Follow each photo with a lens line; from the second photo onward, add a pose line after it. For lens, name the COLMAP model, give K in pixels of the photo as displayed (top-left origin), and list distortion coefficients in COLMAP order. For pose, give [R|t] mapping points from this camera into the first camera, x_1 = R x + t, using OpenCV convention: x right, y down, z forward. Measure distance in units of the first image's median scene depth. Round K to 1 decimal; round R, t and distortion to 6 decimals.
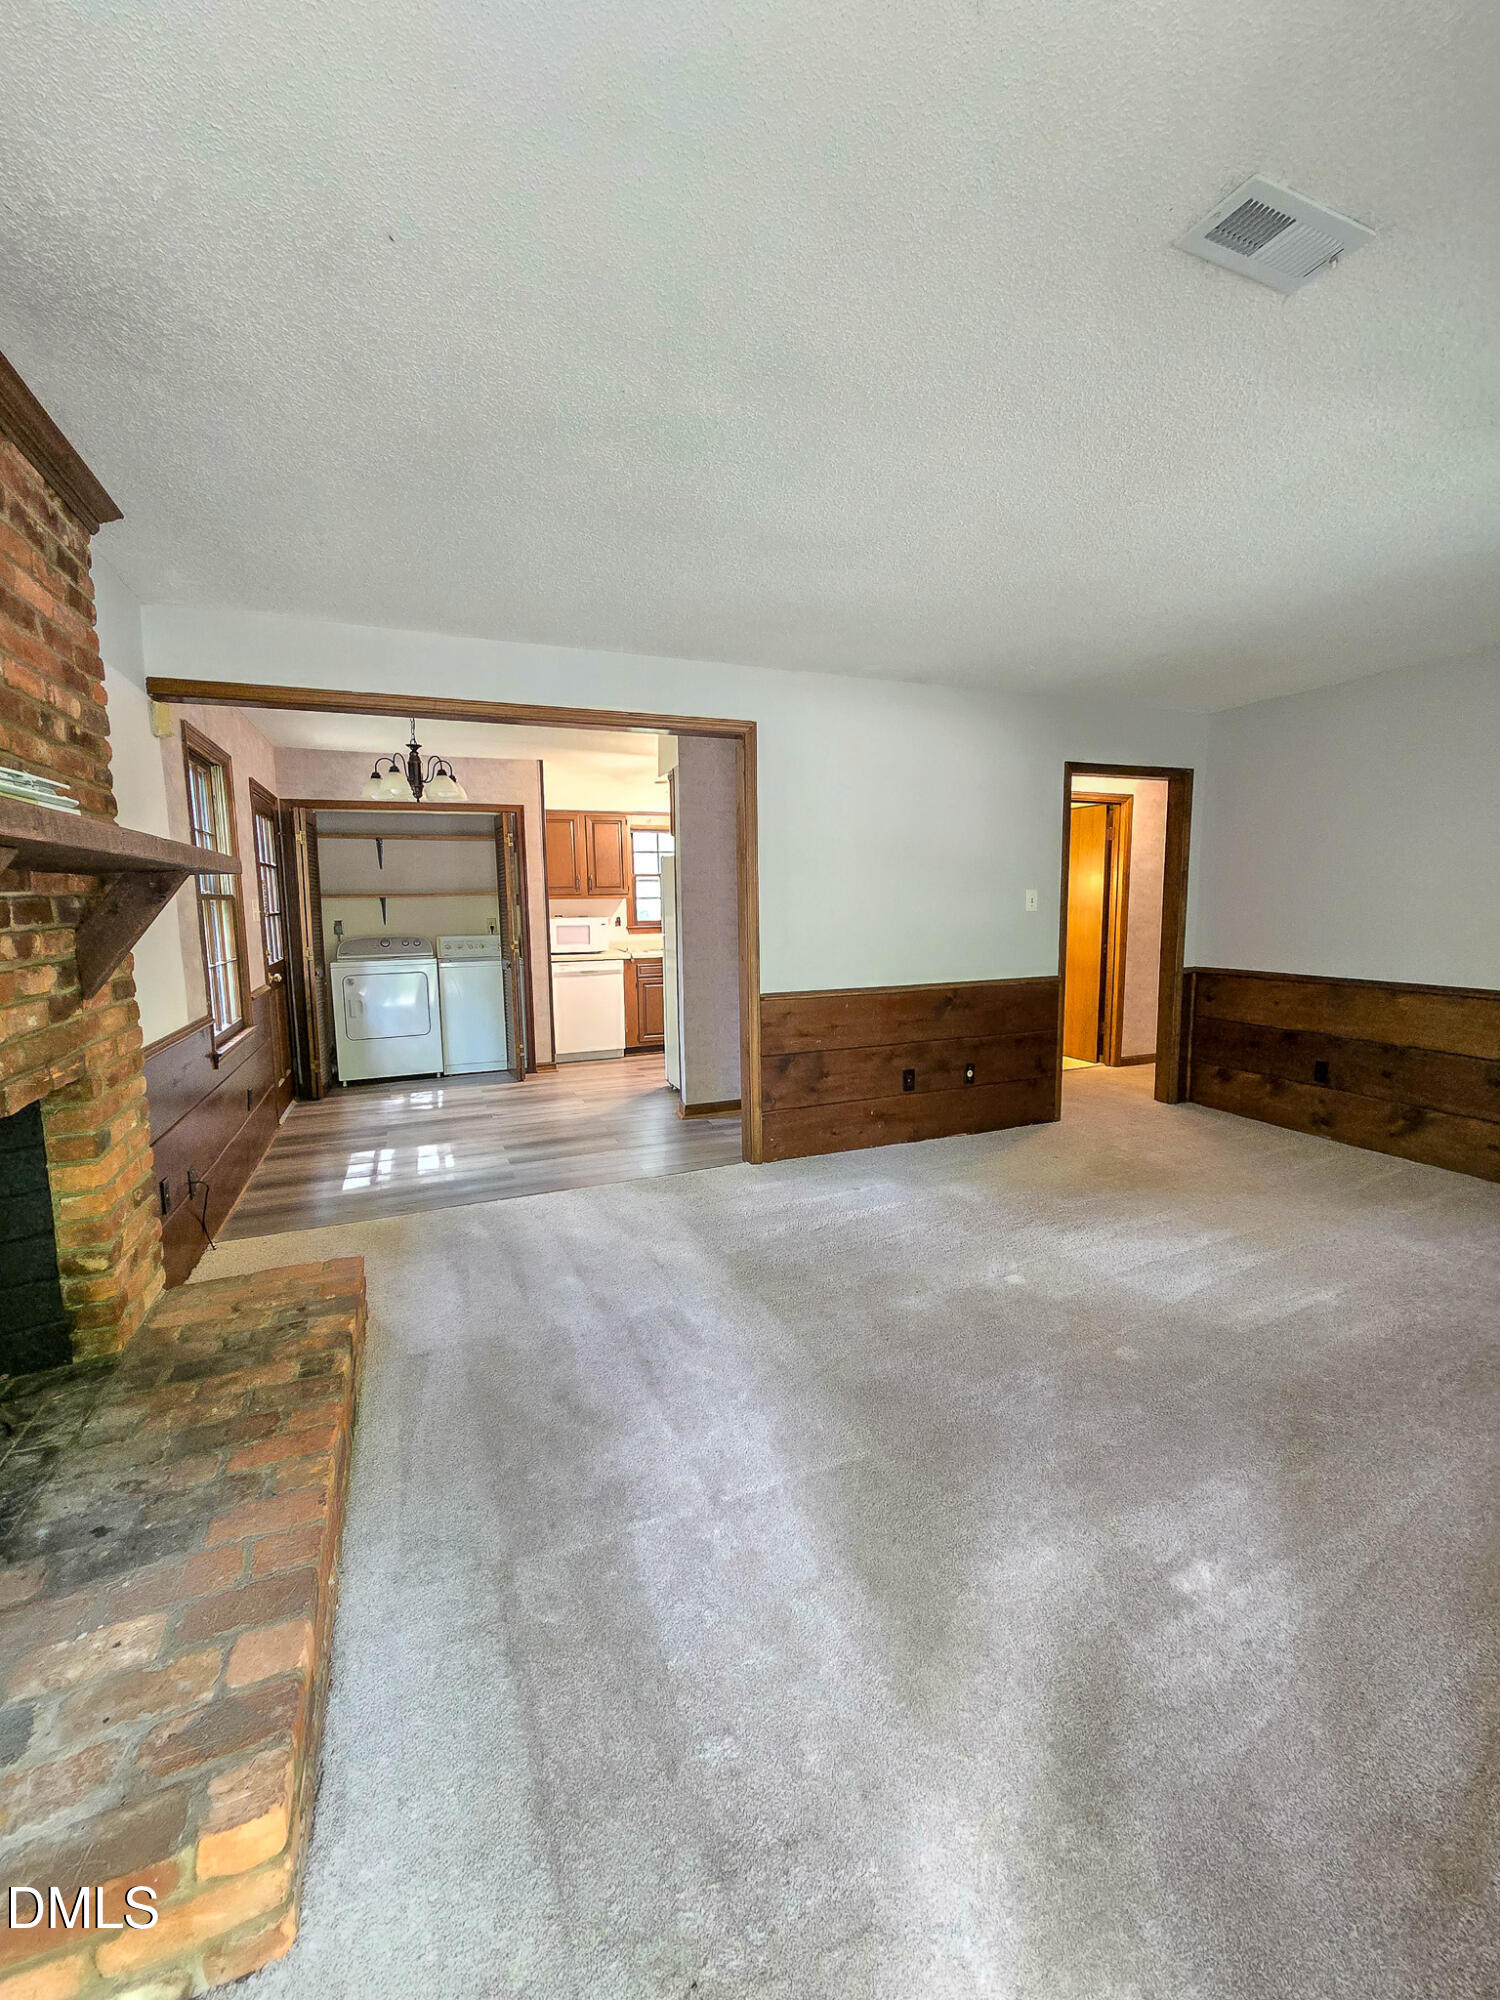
lens RADIAL K [[815.2, 0, 759.8], [0, 815.2, 995.6], [0, 0, 1]] dist [-0.003636, -0.000505]
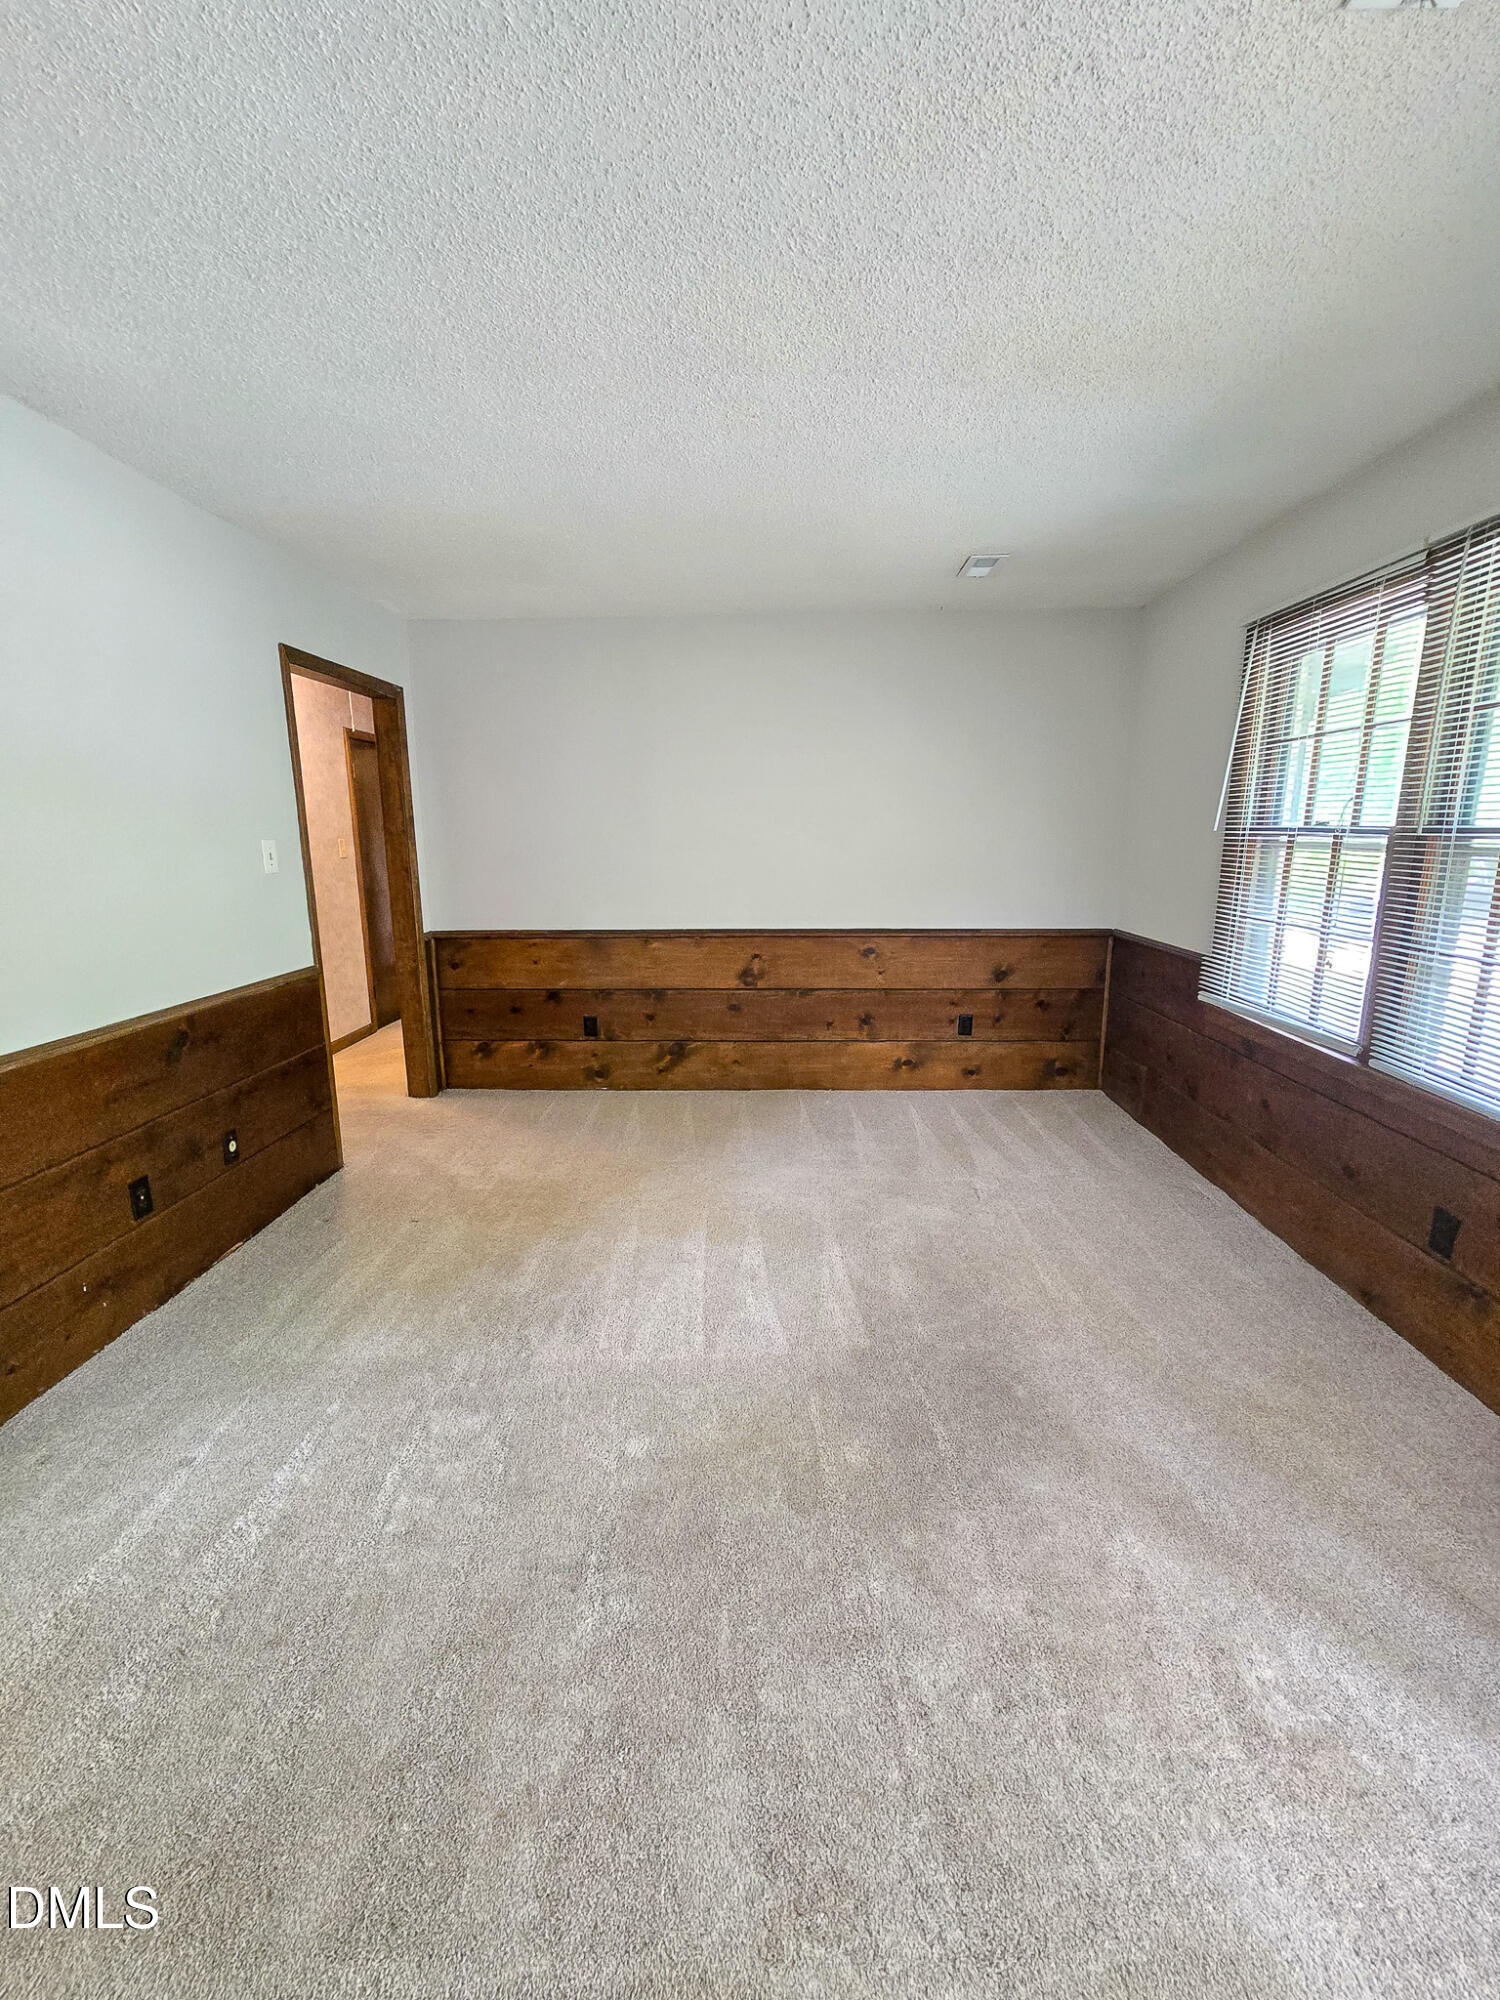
lens RADIAL K [[815.2, 0, 749.3], [0, 815.2, 997.7], [0, 0, 1]] dist [-0.003636, -0.000505]
pose [[0.408952, -0.172684, 0.896068, -0.111900], [0.112291, 0.983993, 0.138380, -0.055506], [-0.905621, 0.044030, 0.421797, 0.406100]]
